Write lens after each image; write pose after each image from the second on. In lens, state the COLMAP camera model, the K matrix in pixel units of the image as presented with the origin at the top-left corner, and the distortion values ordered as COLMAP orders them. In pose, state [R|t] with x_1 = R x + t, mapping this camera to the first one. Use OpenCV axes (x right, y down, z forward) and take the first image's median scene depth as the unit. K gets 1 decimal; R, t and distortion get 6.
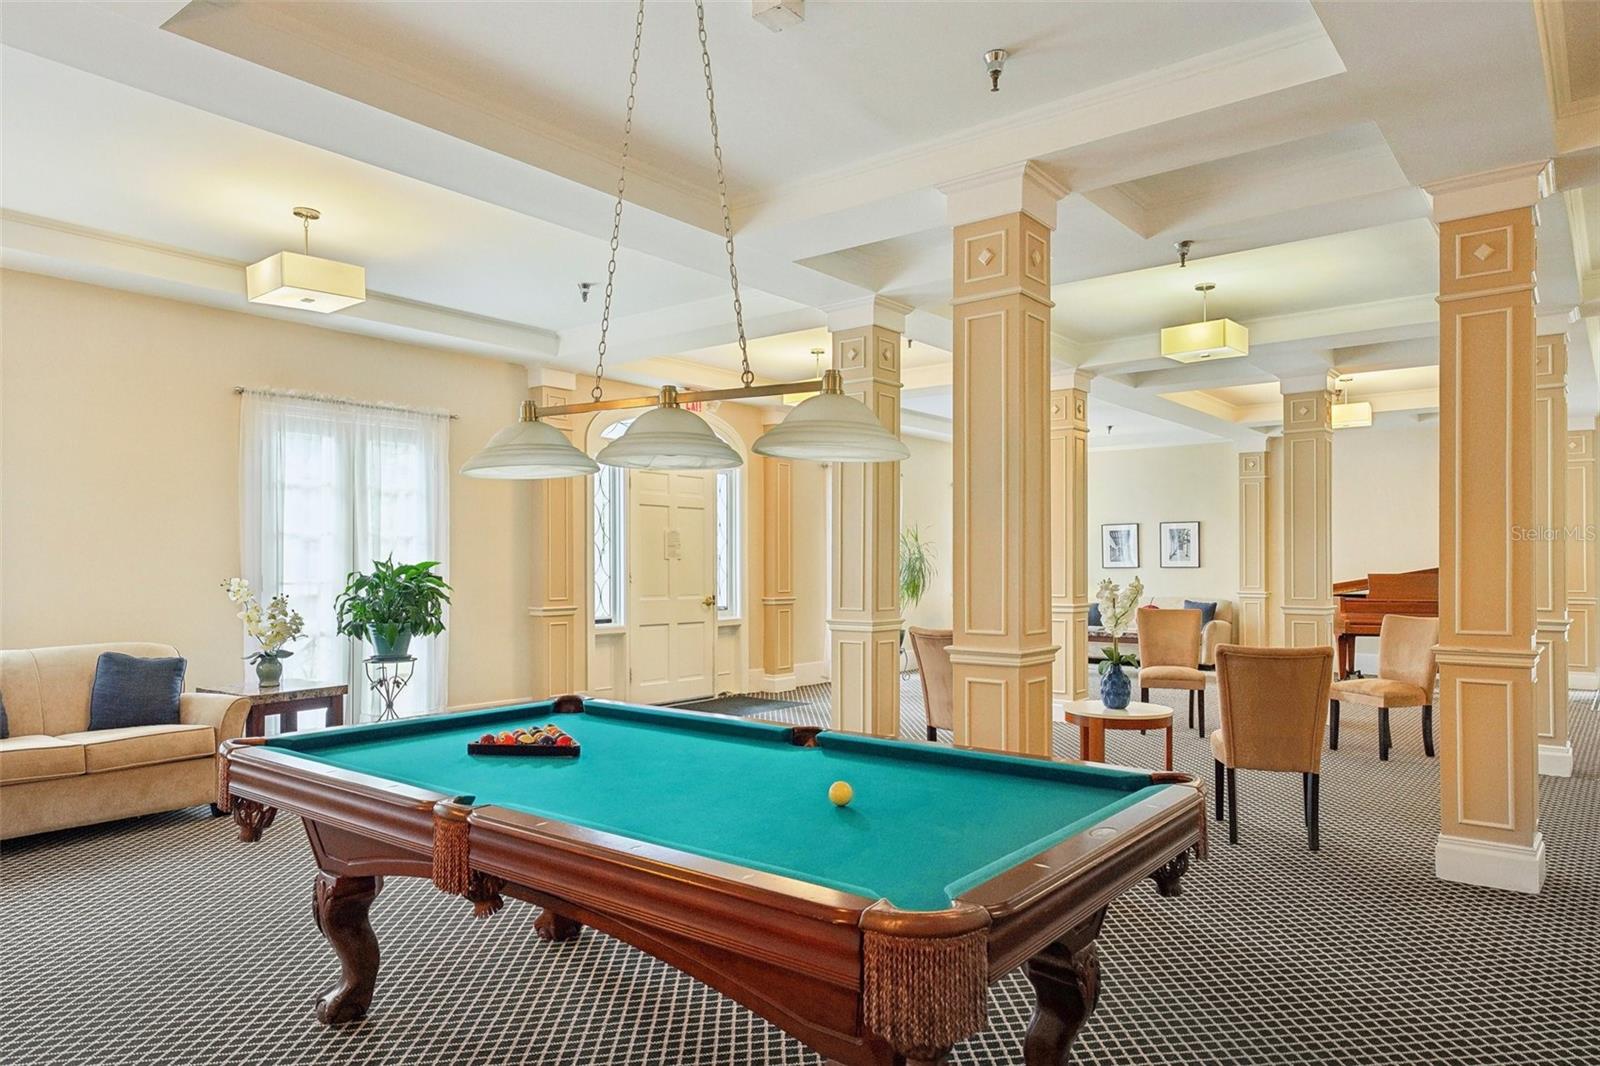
lens RADIAL K [[1022.9, 0, 796.5], [0, 1022.9, 558.1], [0, 0, 1]] dist [0.015234, 0.008865]
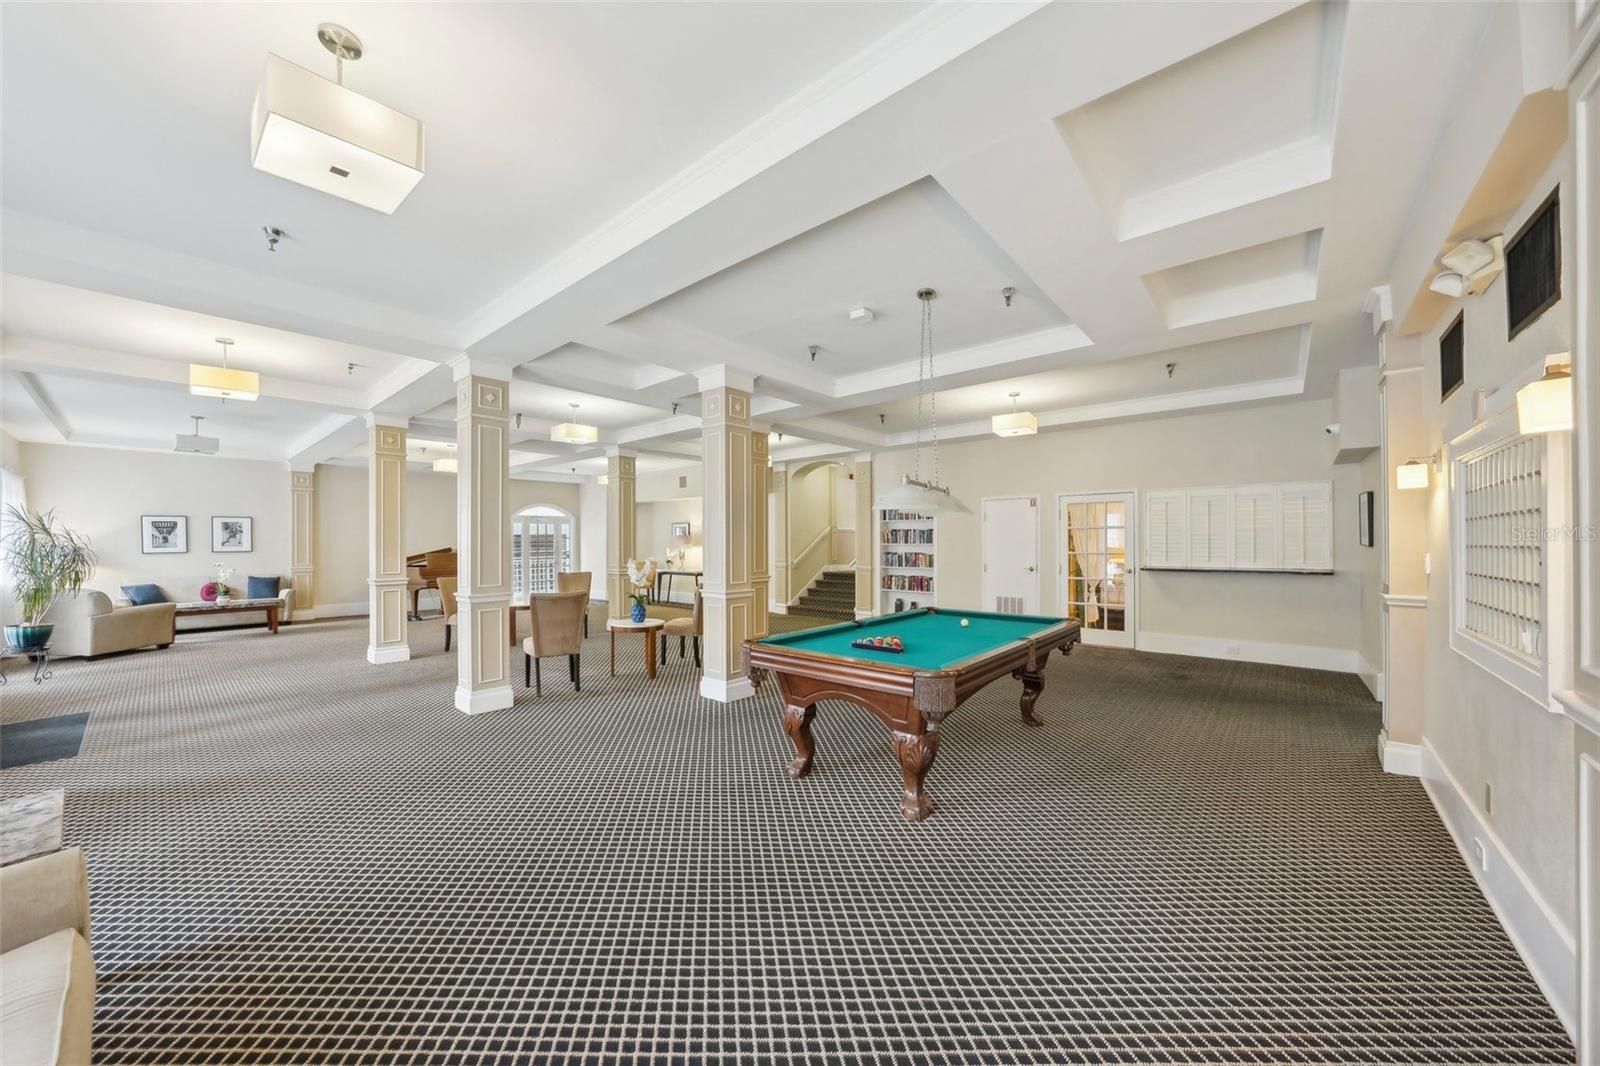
lens RADIAL K [[565.4, 0, 797.9], [0, 565.4, 543.3], [0, 0, 1]] dist [-0.012004, -0.000011]
pose [[0.040231, -0.001723, 0.999189, -0.601308], [-0.001073, 0.999998, 0.001768, -0.007415], [-0.999190, -0.001144, 0.040229, 0.504331]]
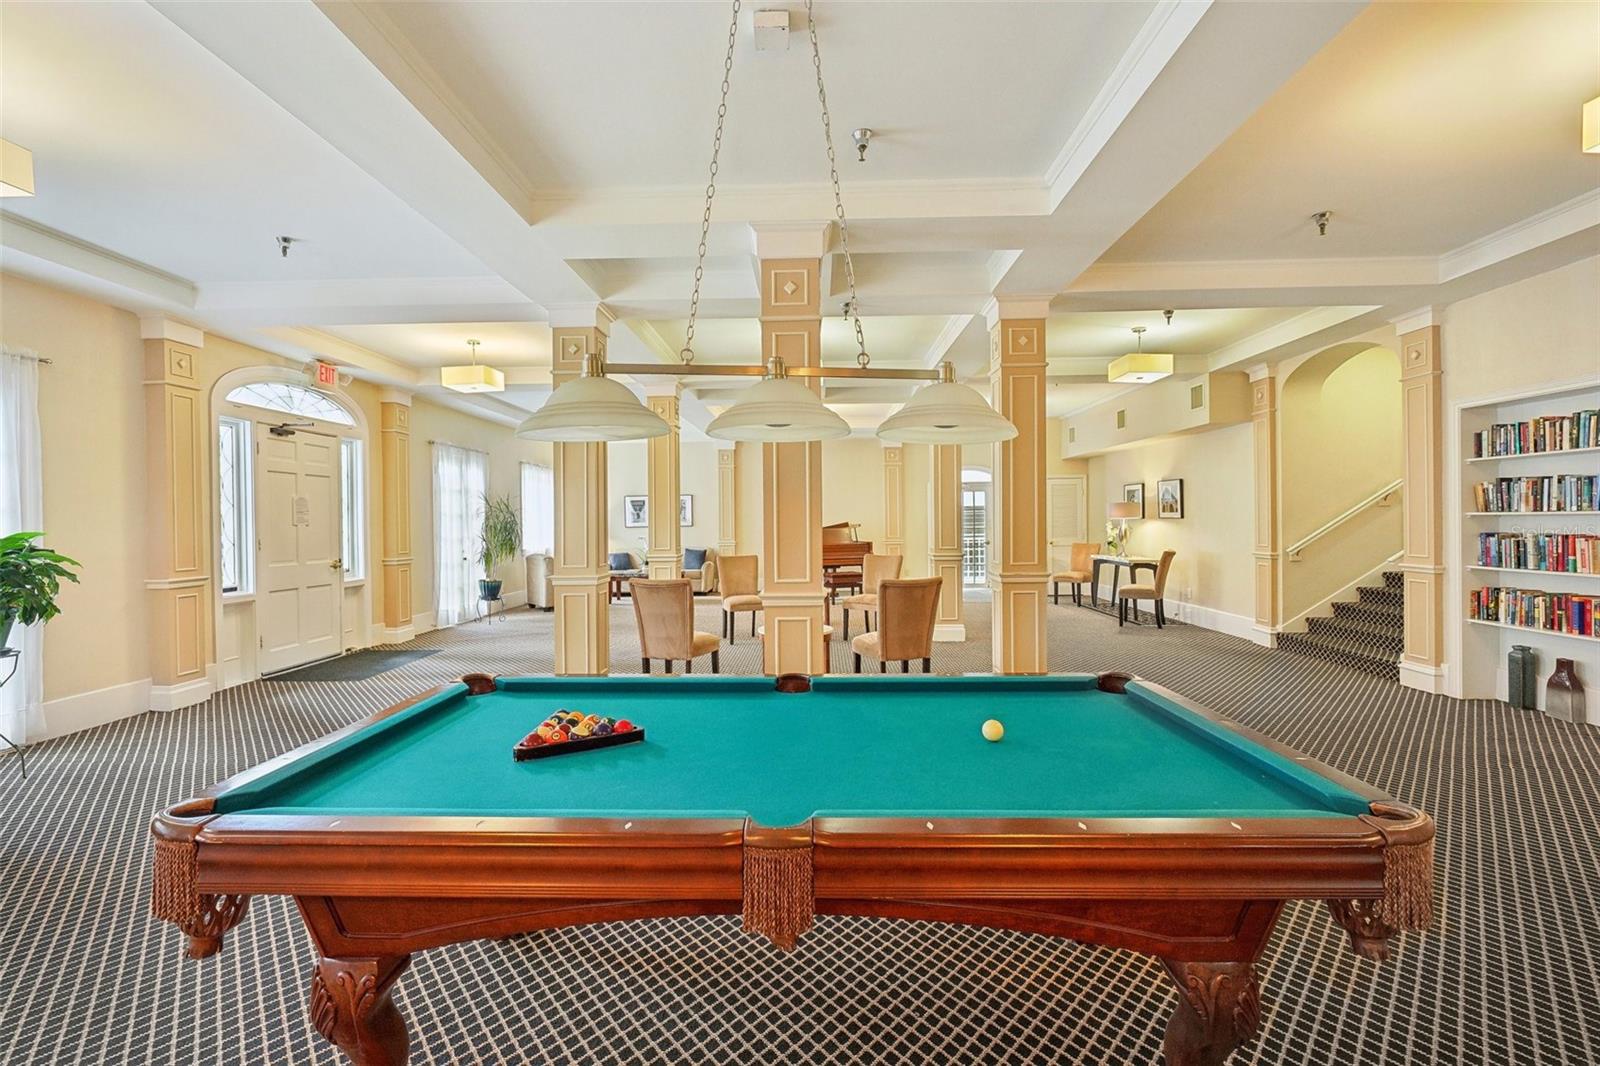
lens RADIAL K [[718.5, 0, 795.7], [0, 718.5, 524.2], [0, 0, 1]] dist [-0.001825, 0.001629]
pose [[0.799390, -0.011227, 0.600708, -0.212933], [0.007306, 0.999933, 0.008967, -0.003821], [-0.600768, -0.002779, 0.799418, 0.166851]]
